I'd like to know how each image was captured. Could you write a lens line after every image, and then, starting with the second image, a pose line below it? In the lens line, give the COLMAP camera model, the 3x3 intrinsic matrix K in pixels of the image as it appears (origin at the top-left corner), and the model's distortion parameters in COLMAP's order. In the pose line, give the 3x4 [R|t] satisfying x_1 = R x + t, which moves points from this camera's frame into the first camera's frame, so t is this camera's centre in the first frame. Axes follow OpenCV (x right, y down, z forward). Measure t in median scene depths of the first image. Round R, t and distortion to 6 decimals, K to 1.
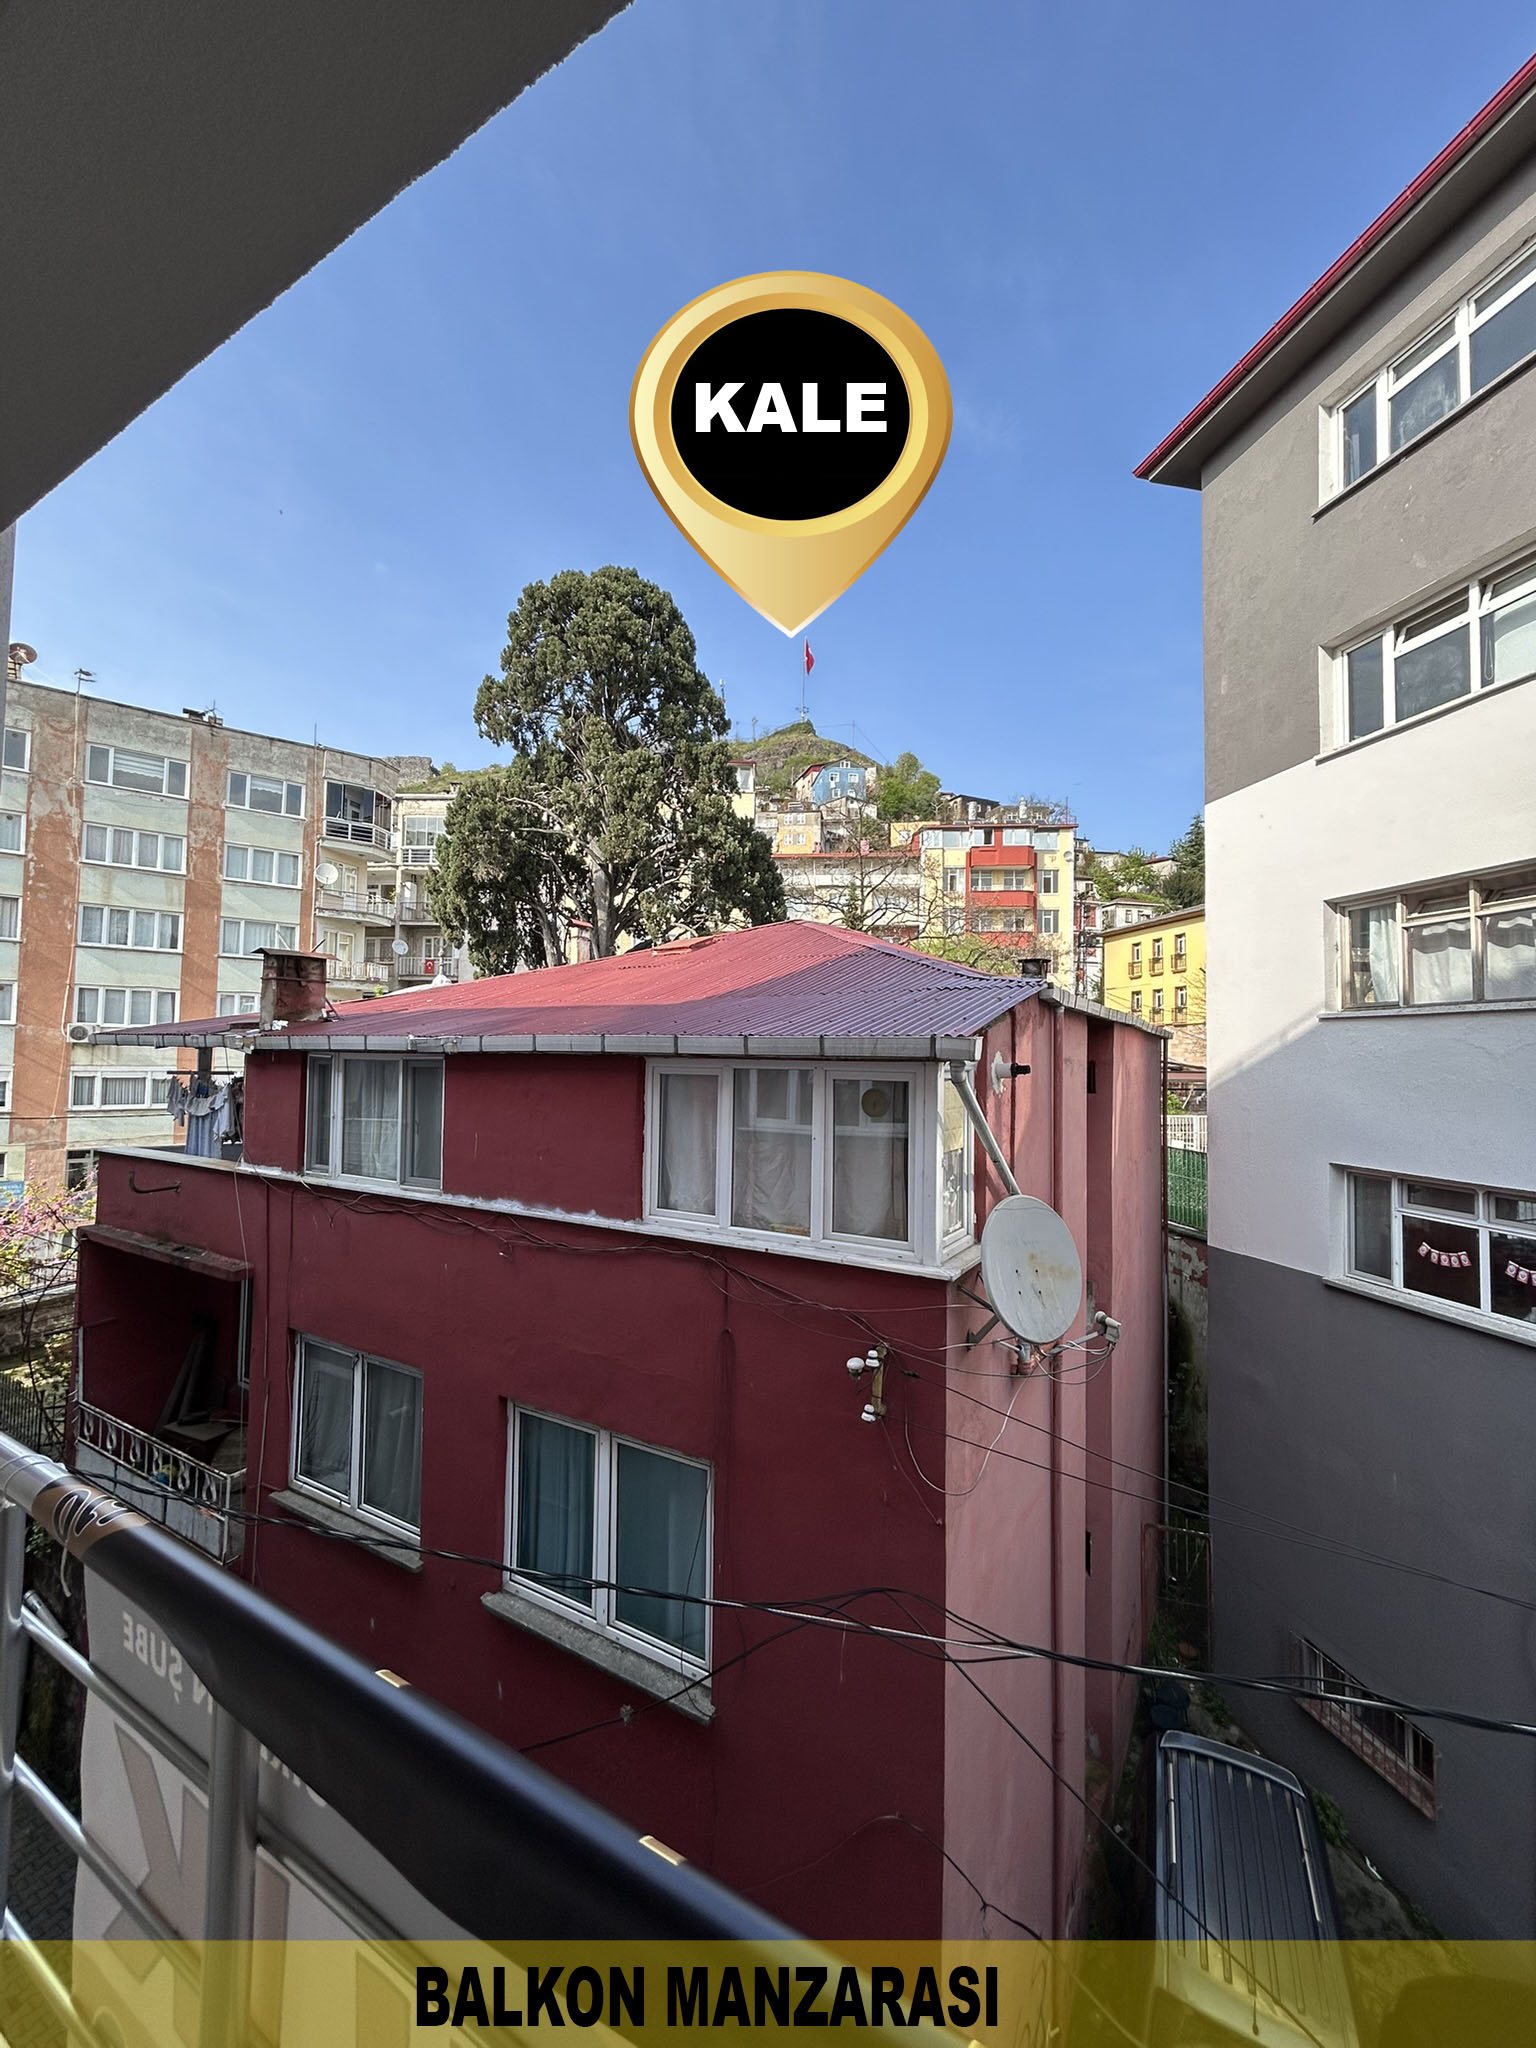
lens RADIAL K [[822.4, 0, 767.1], [0, 822.4, 1026.2], [0, 0, 1]] dist [-0.002229, 0.001017]
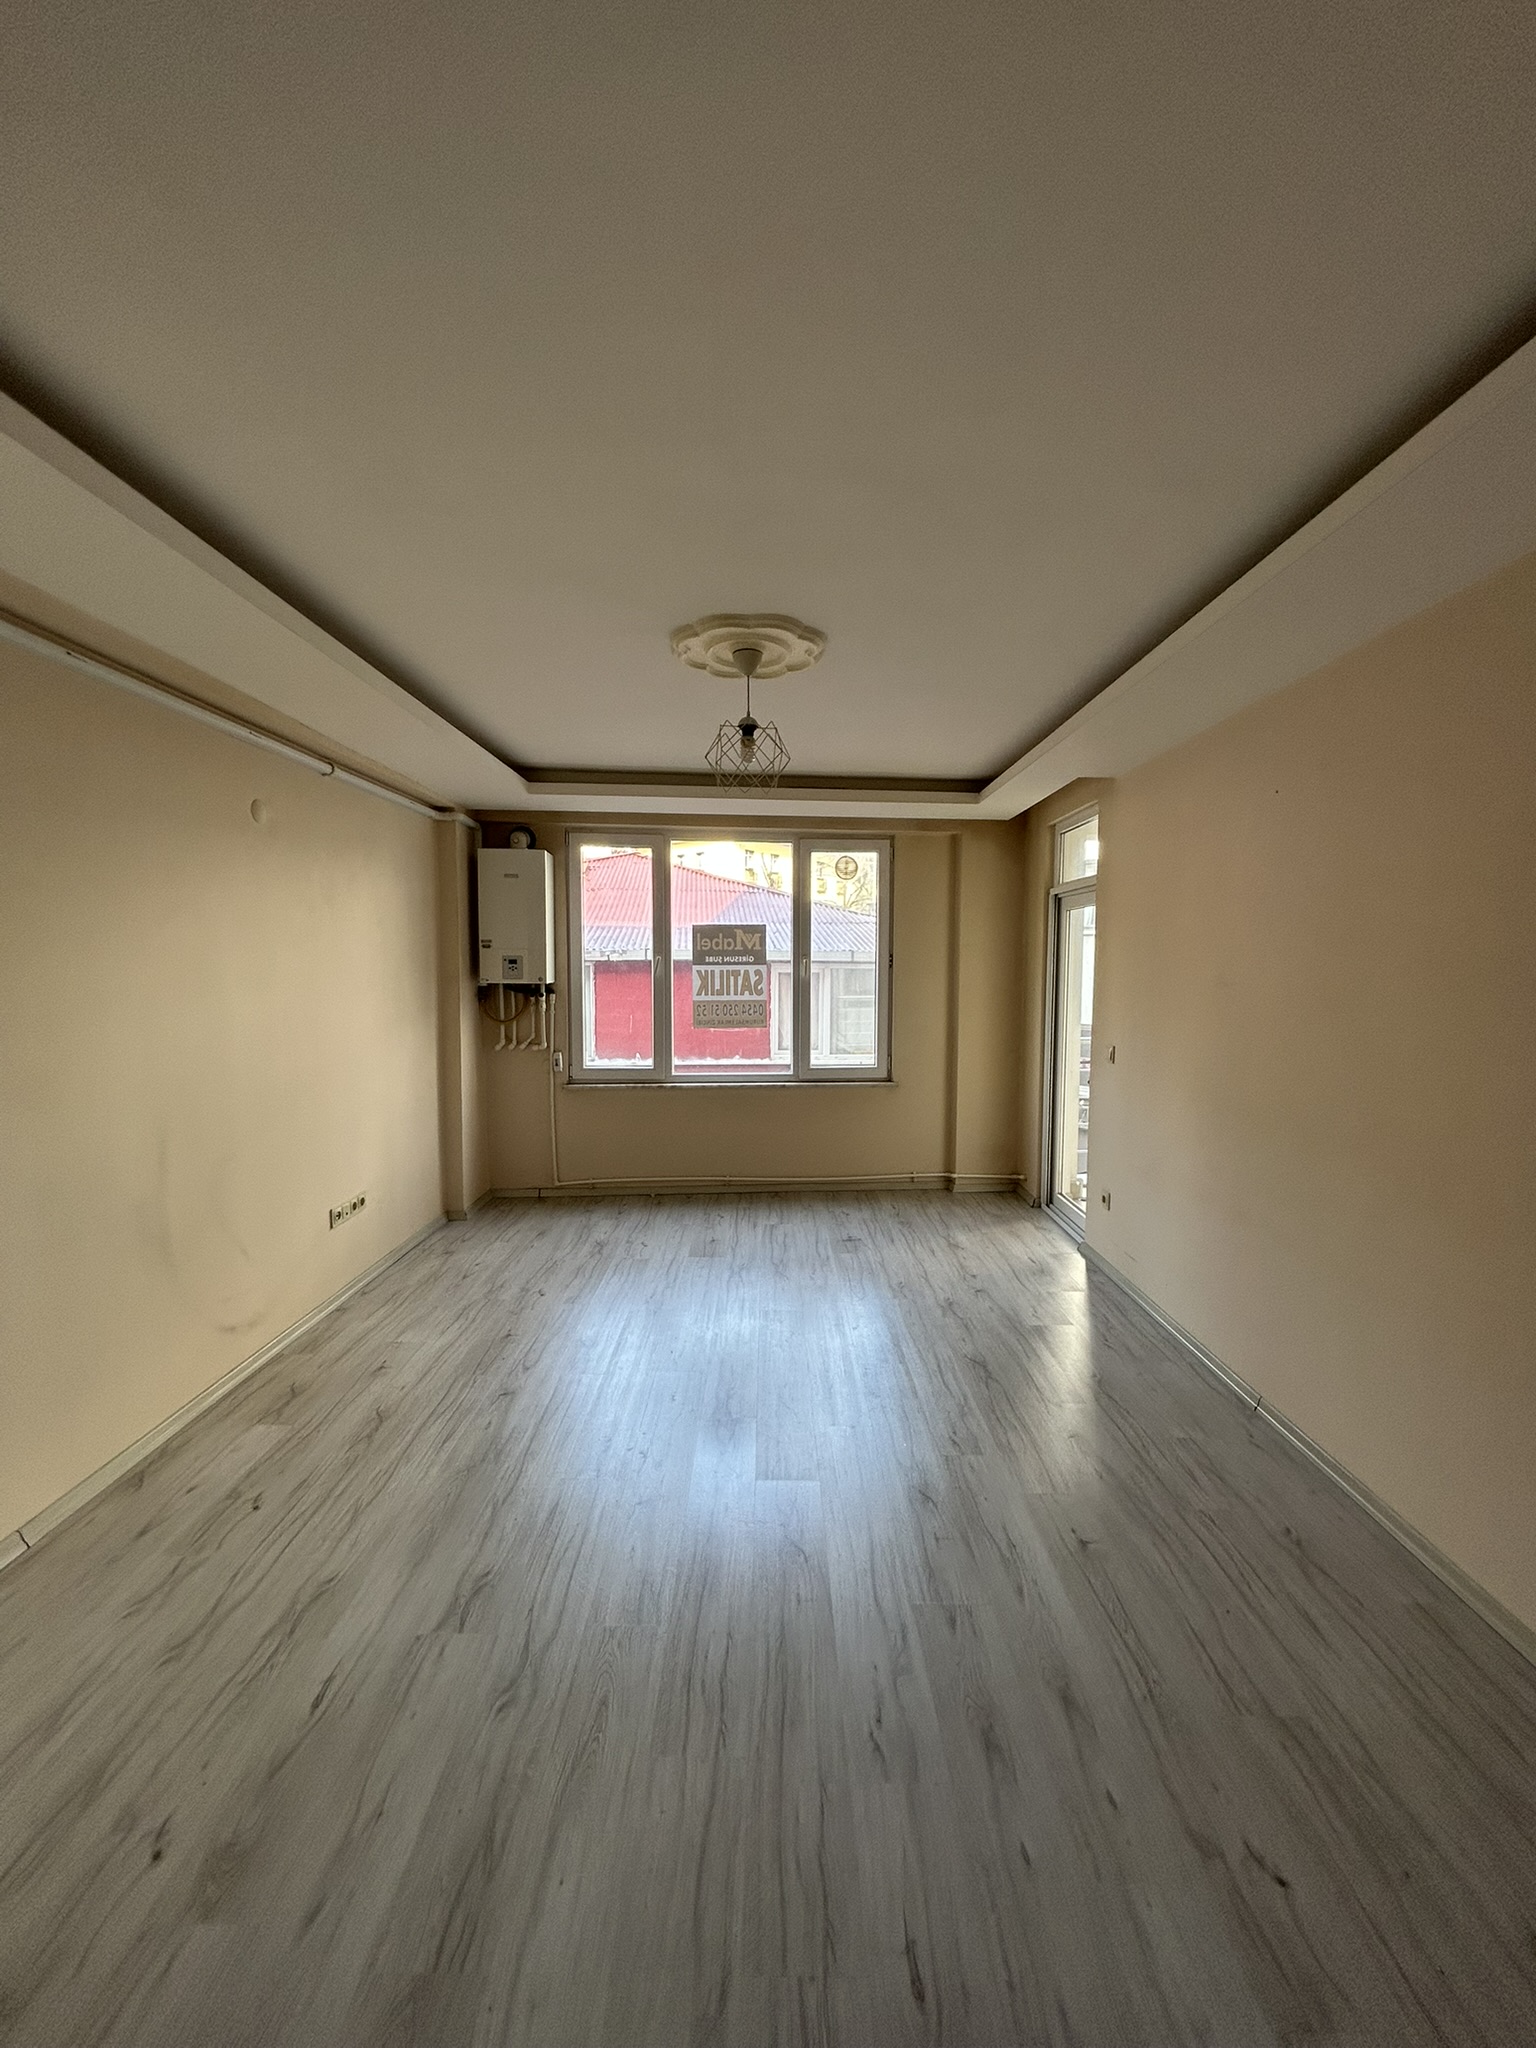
lens RADIAL K [[822.4, 0, 766.5], [0, 822.4, 1024.0], [0, 0, 1]] dist [-0.002229, 0.001017]
pose [[0.850035, -0.049616, 0.524384, -0.702932], [-0.009371, 0.993971, 0.109238, -0.015773], [-0.526642, -0.097770, 0.844446, -0.298240]]
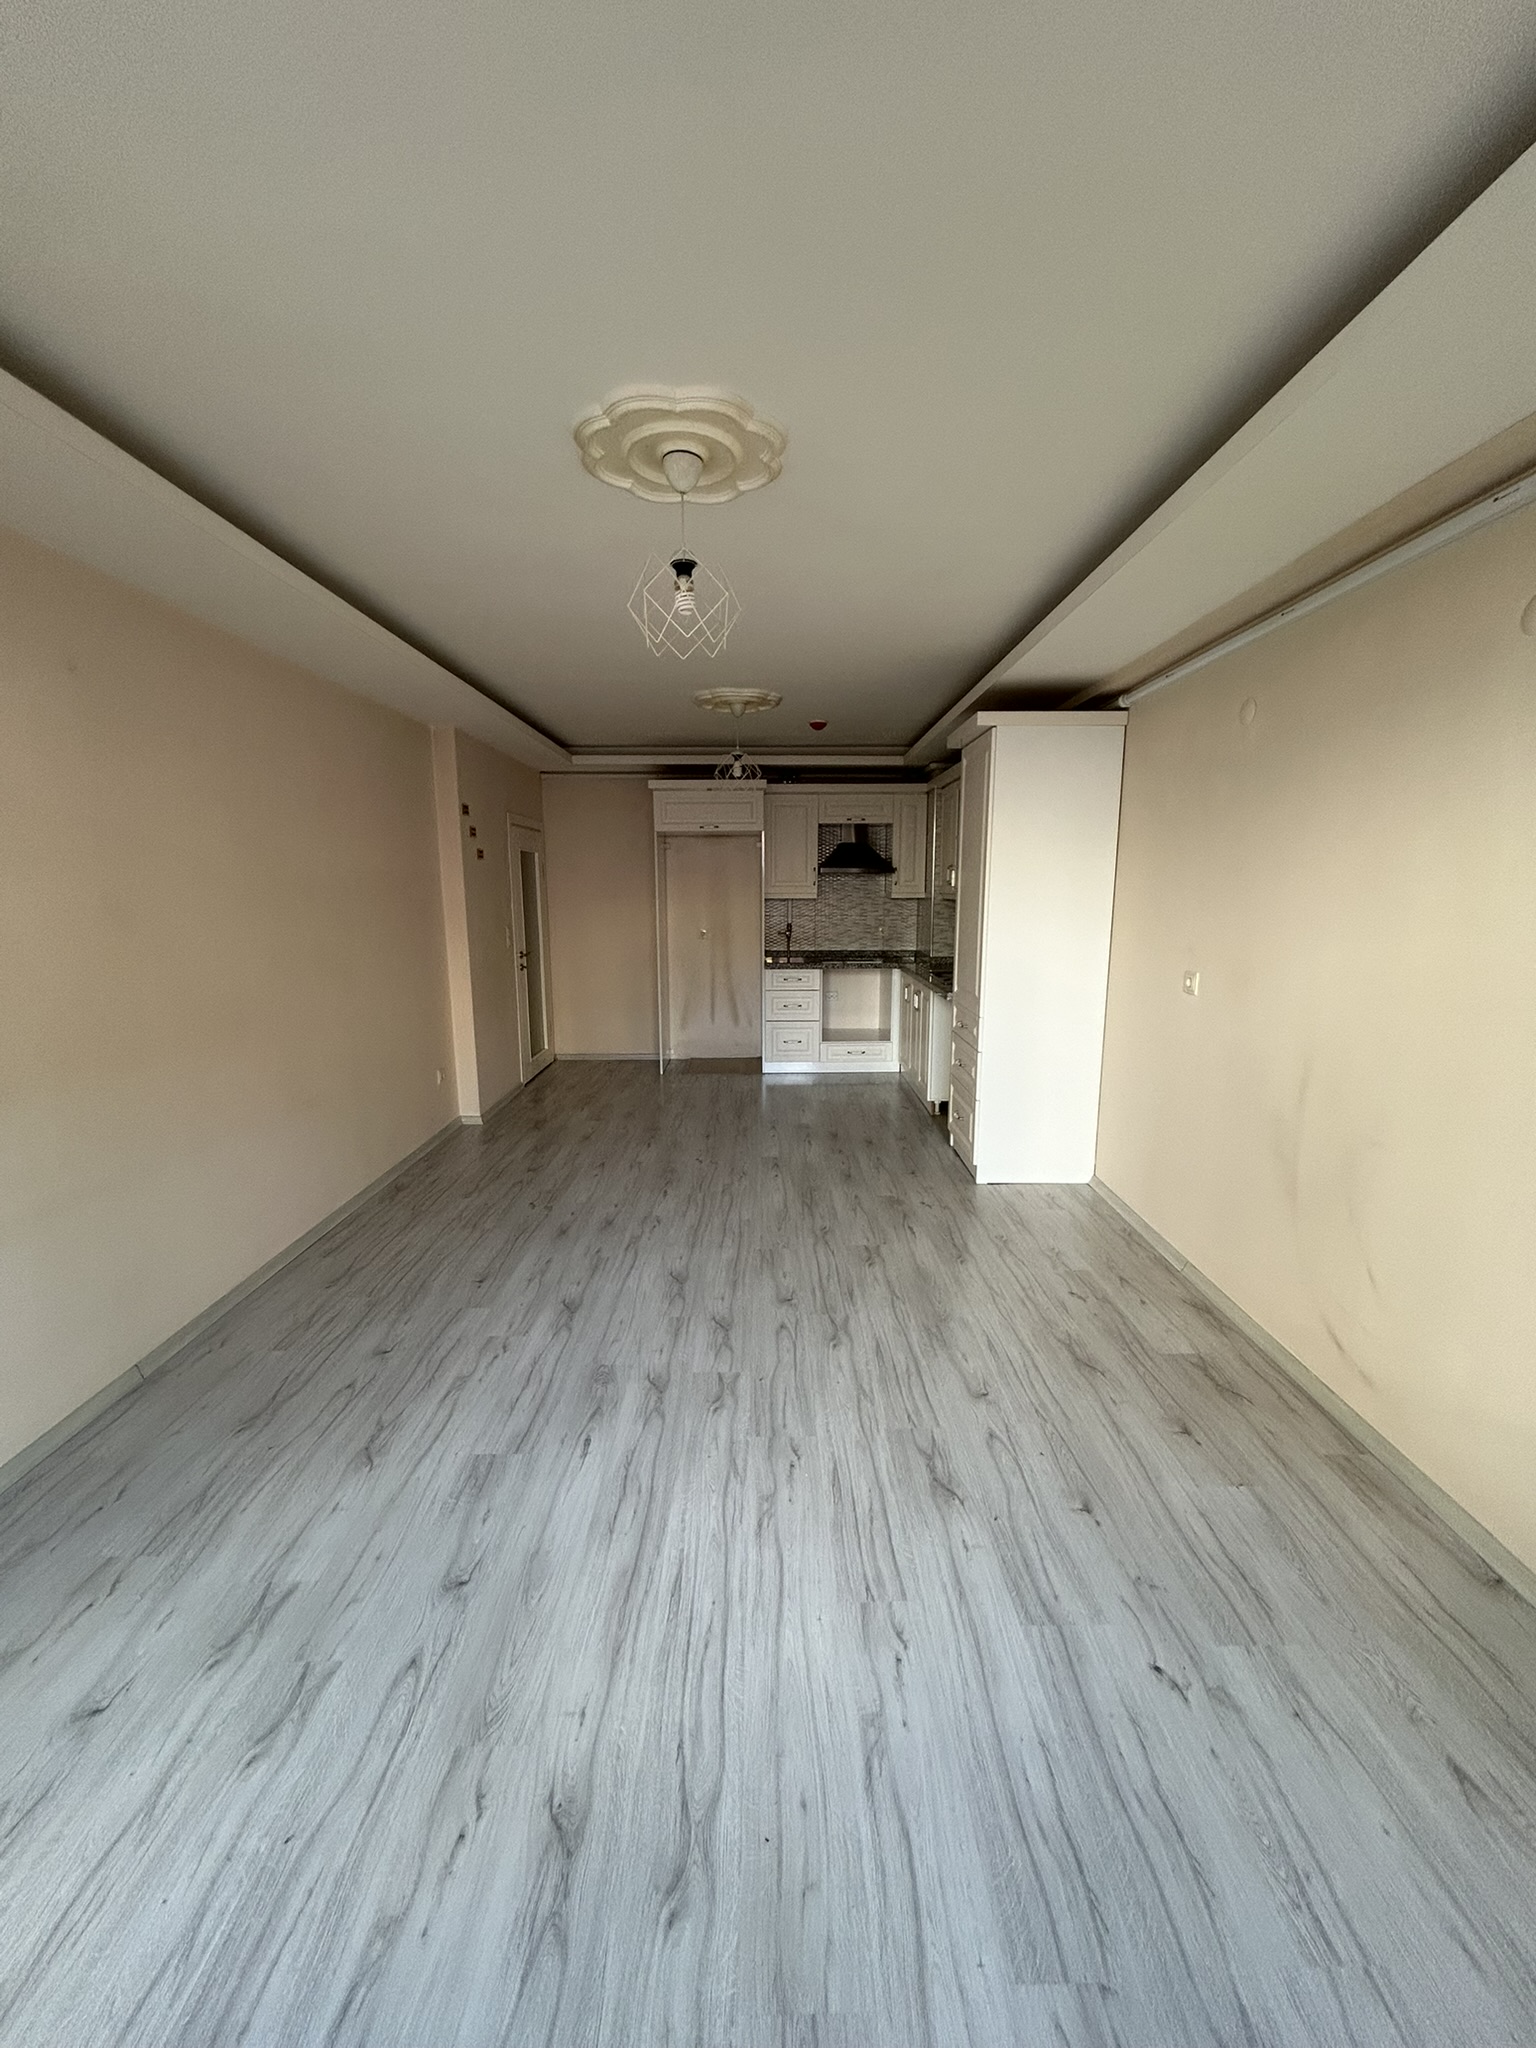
lens RADIAL K [[822.4, 0, 758.6], [0, 822.4, 1019.6], [0, 0, 1]] dist [-0.002229, 0.001017]
pose [[-0.851284, 0.072128, -0.519724, -0.403528], [0.007610, 0.992100, 0.125220, 0.007272], [0.524649, 0.102643, -0.845108, 0.242604]]
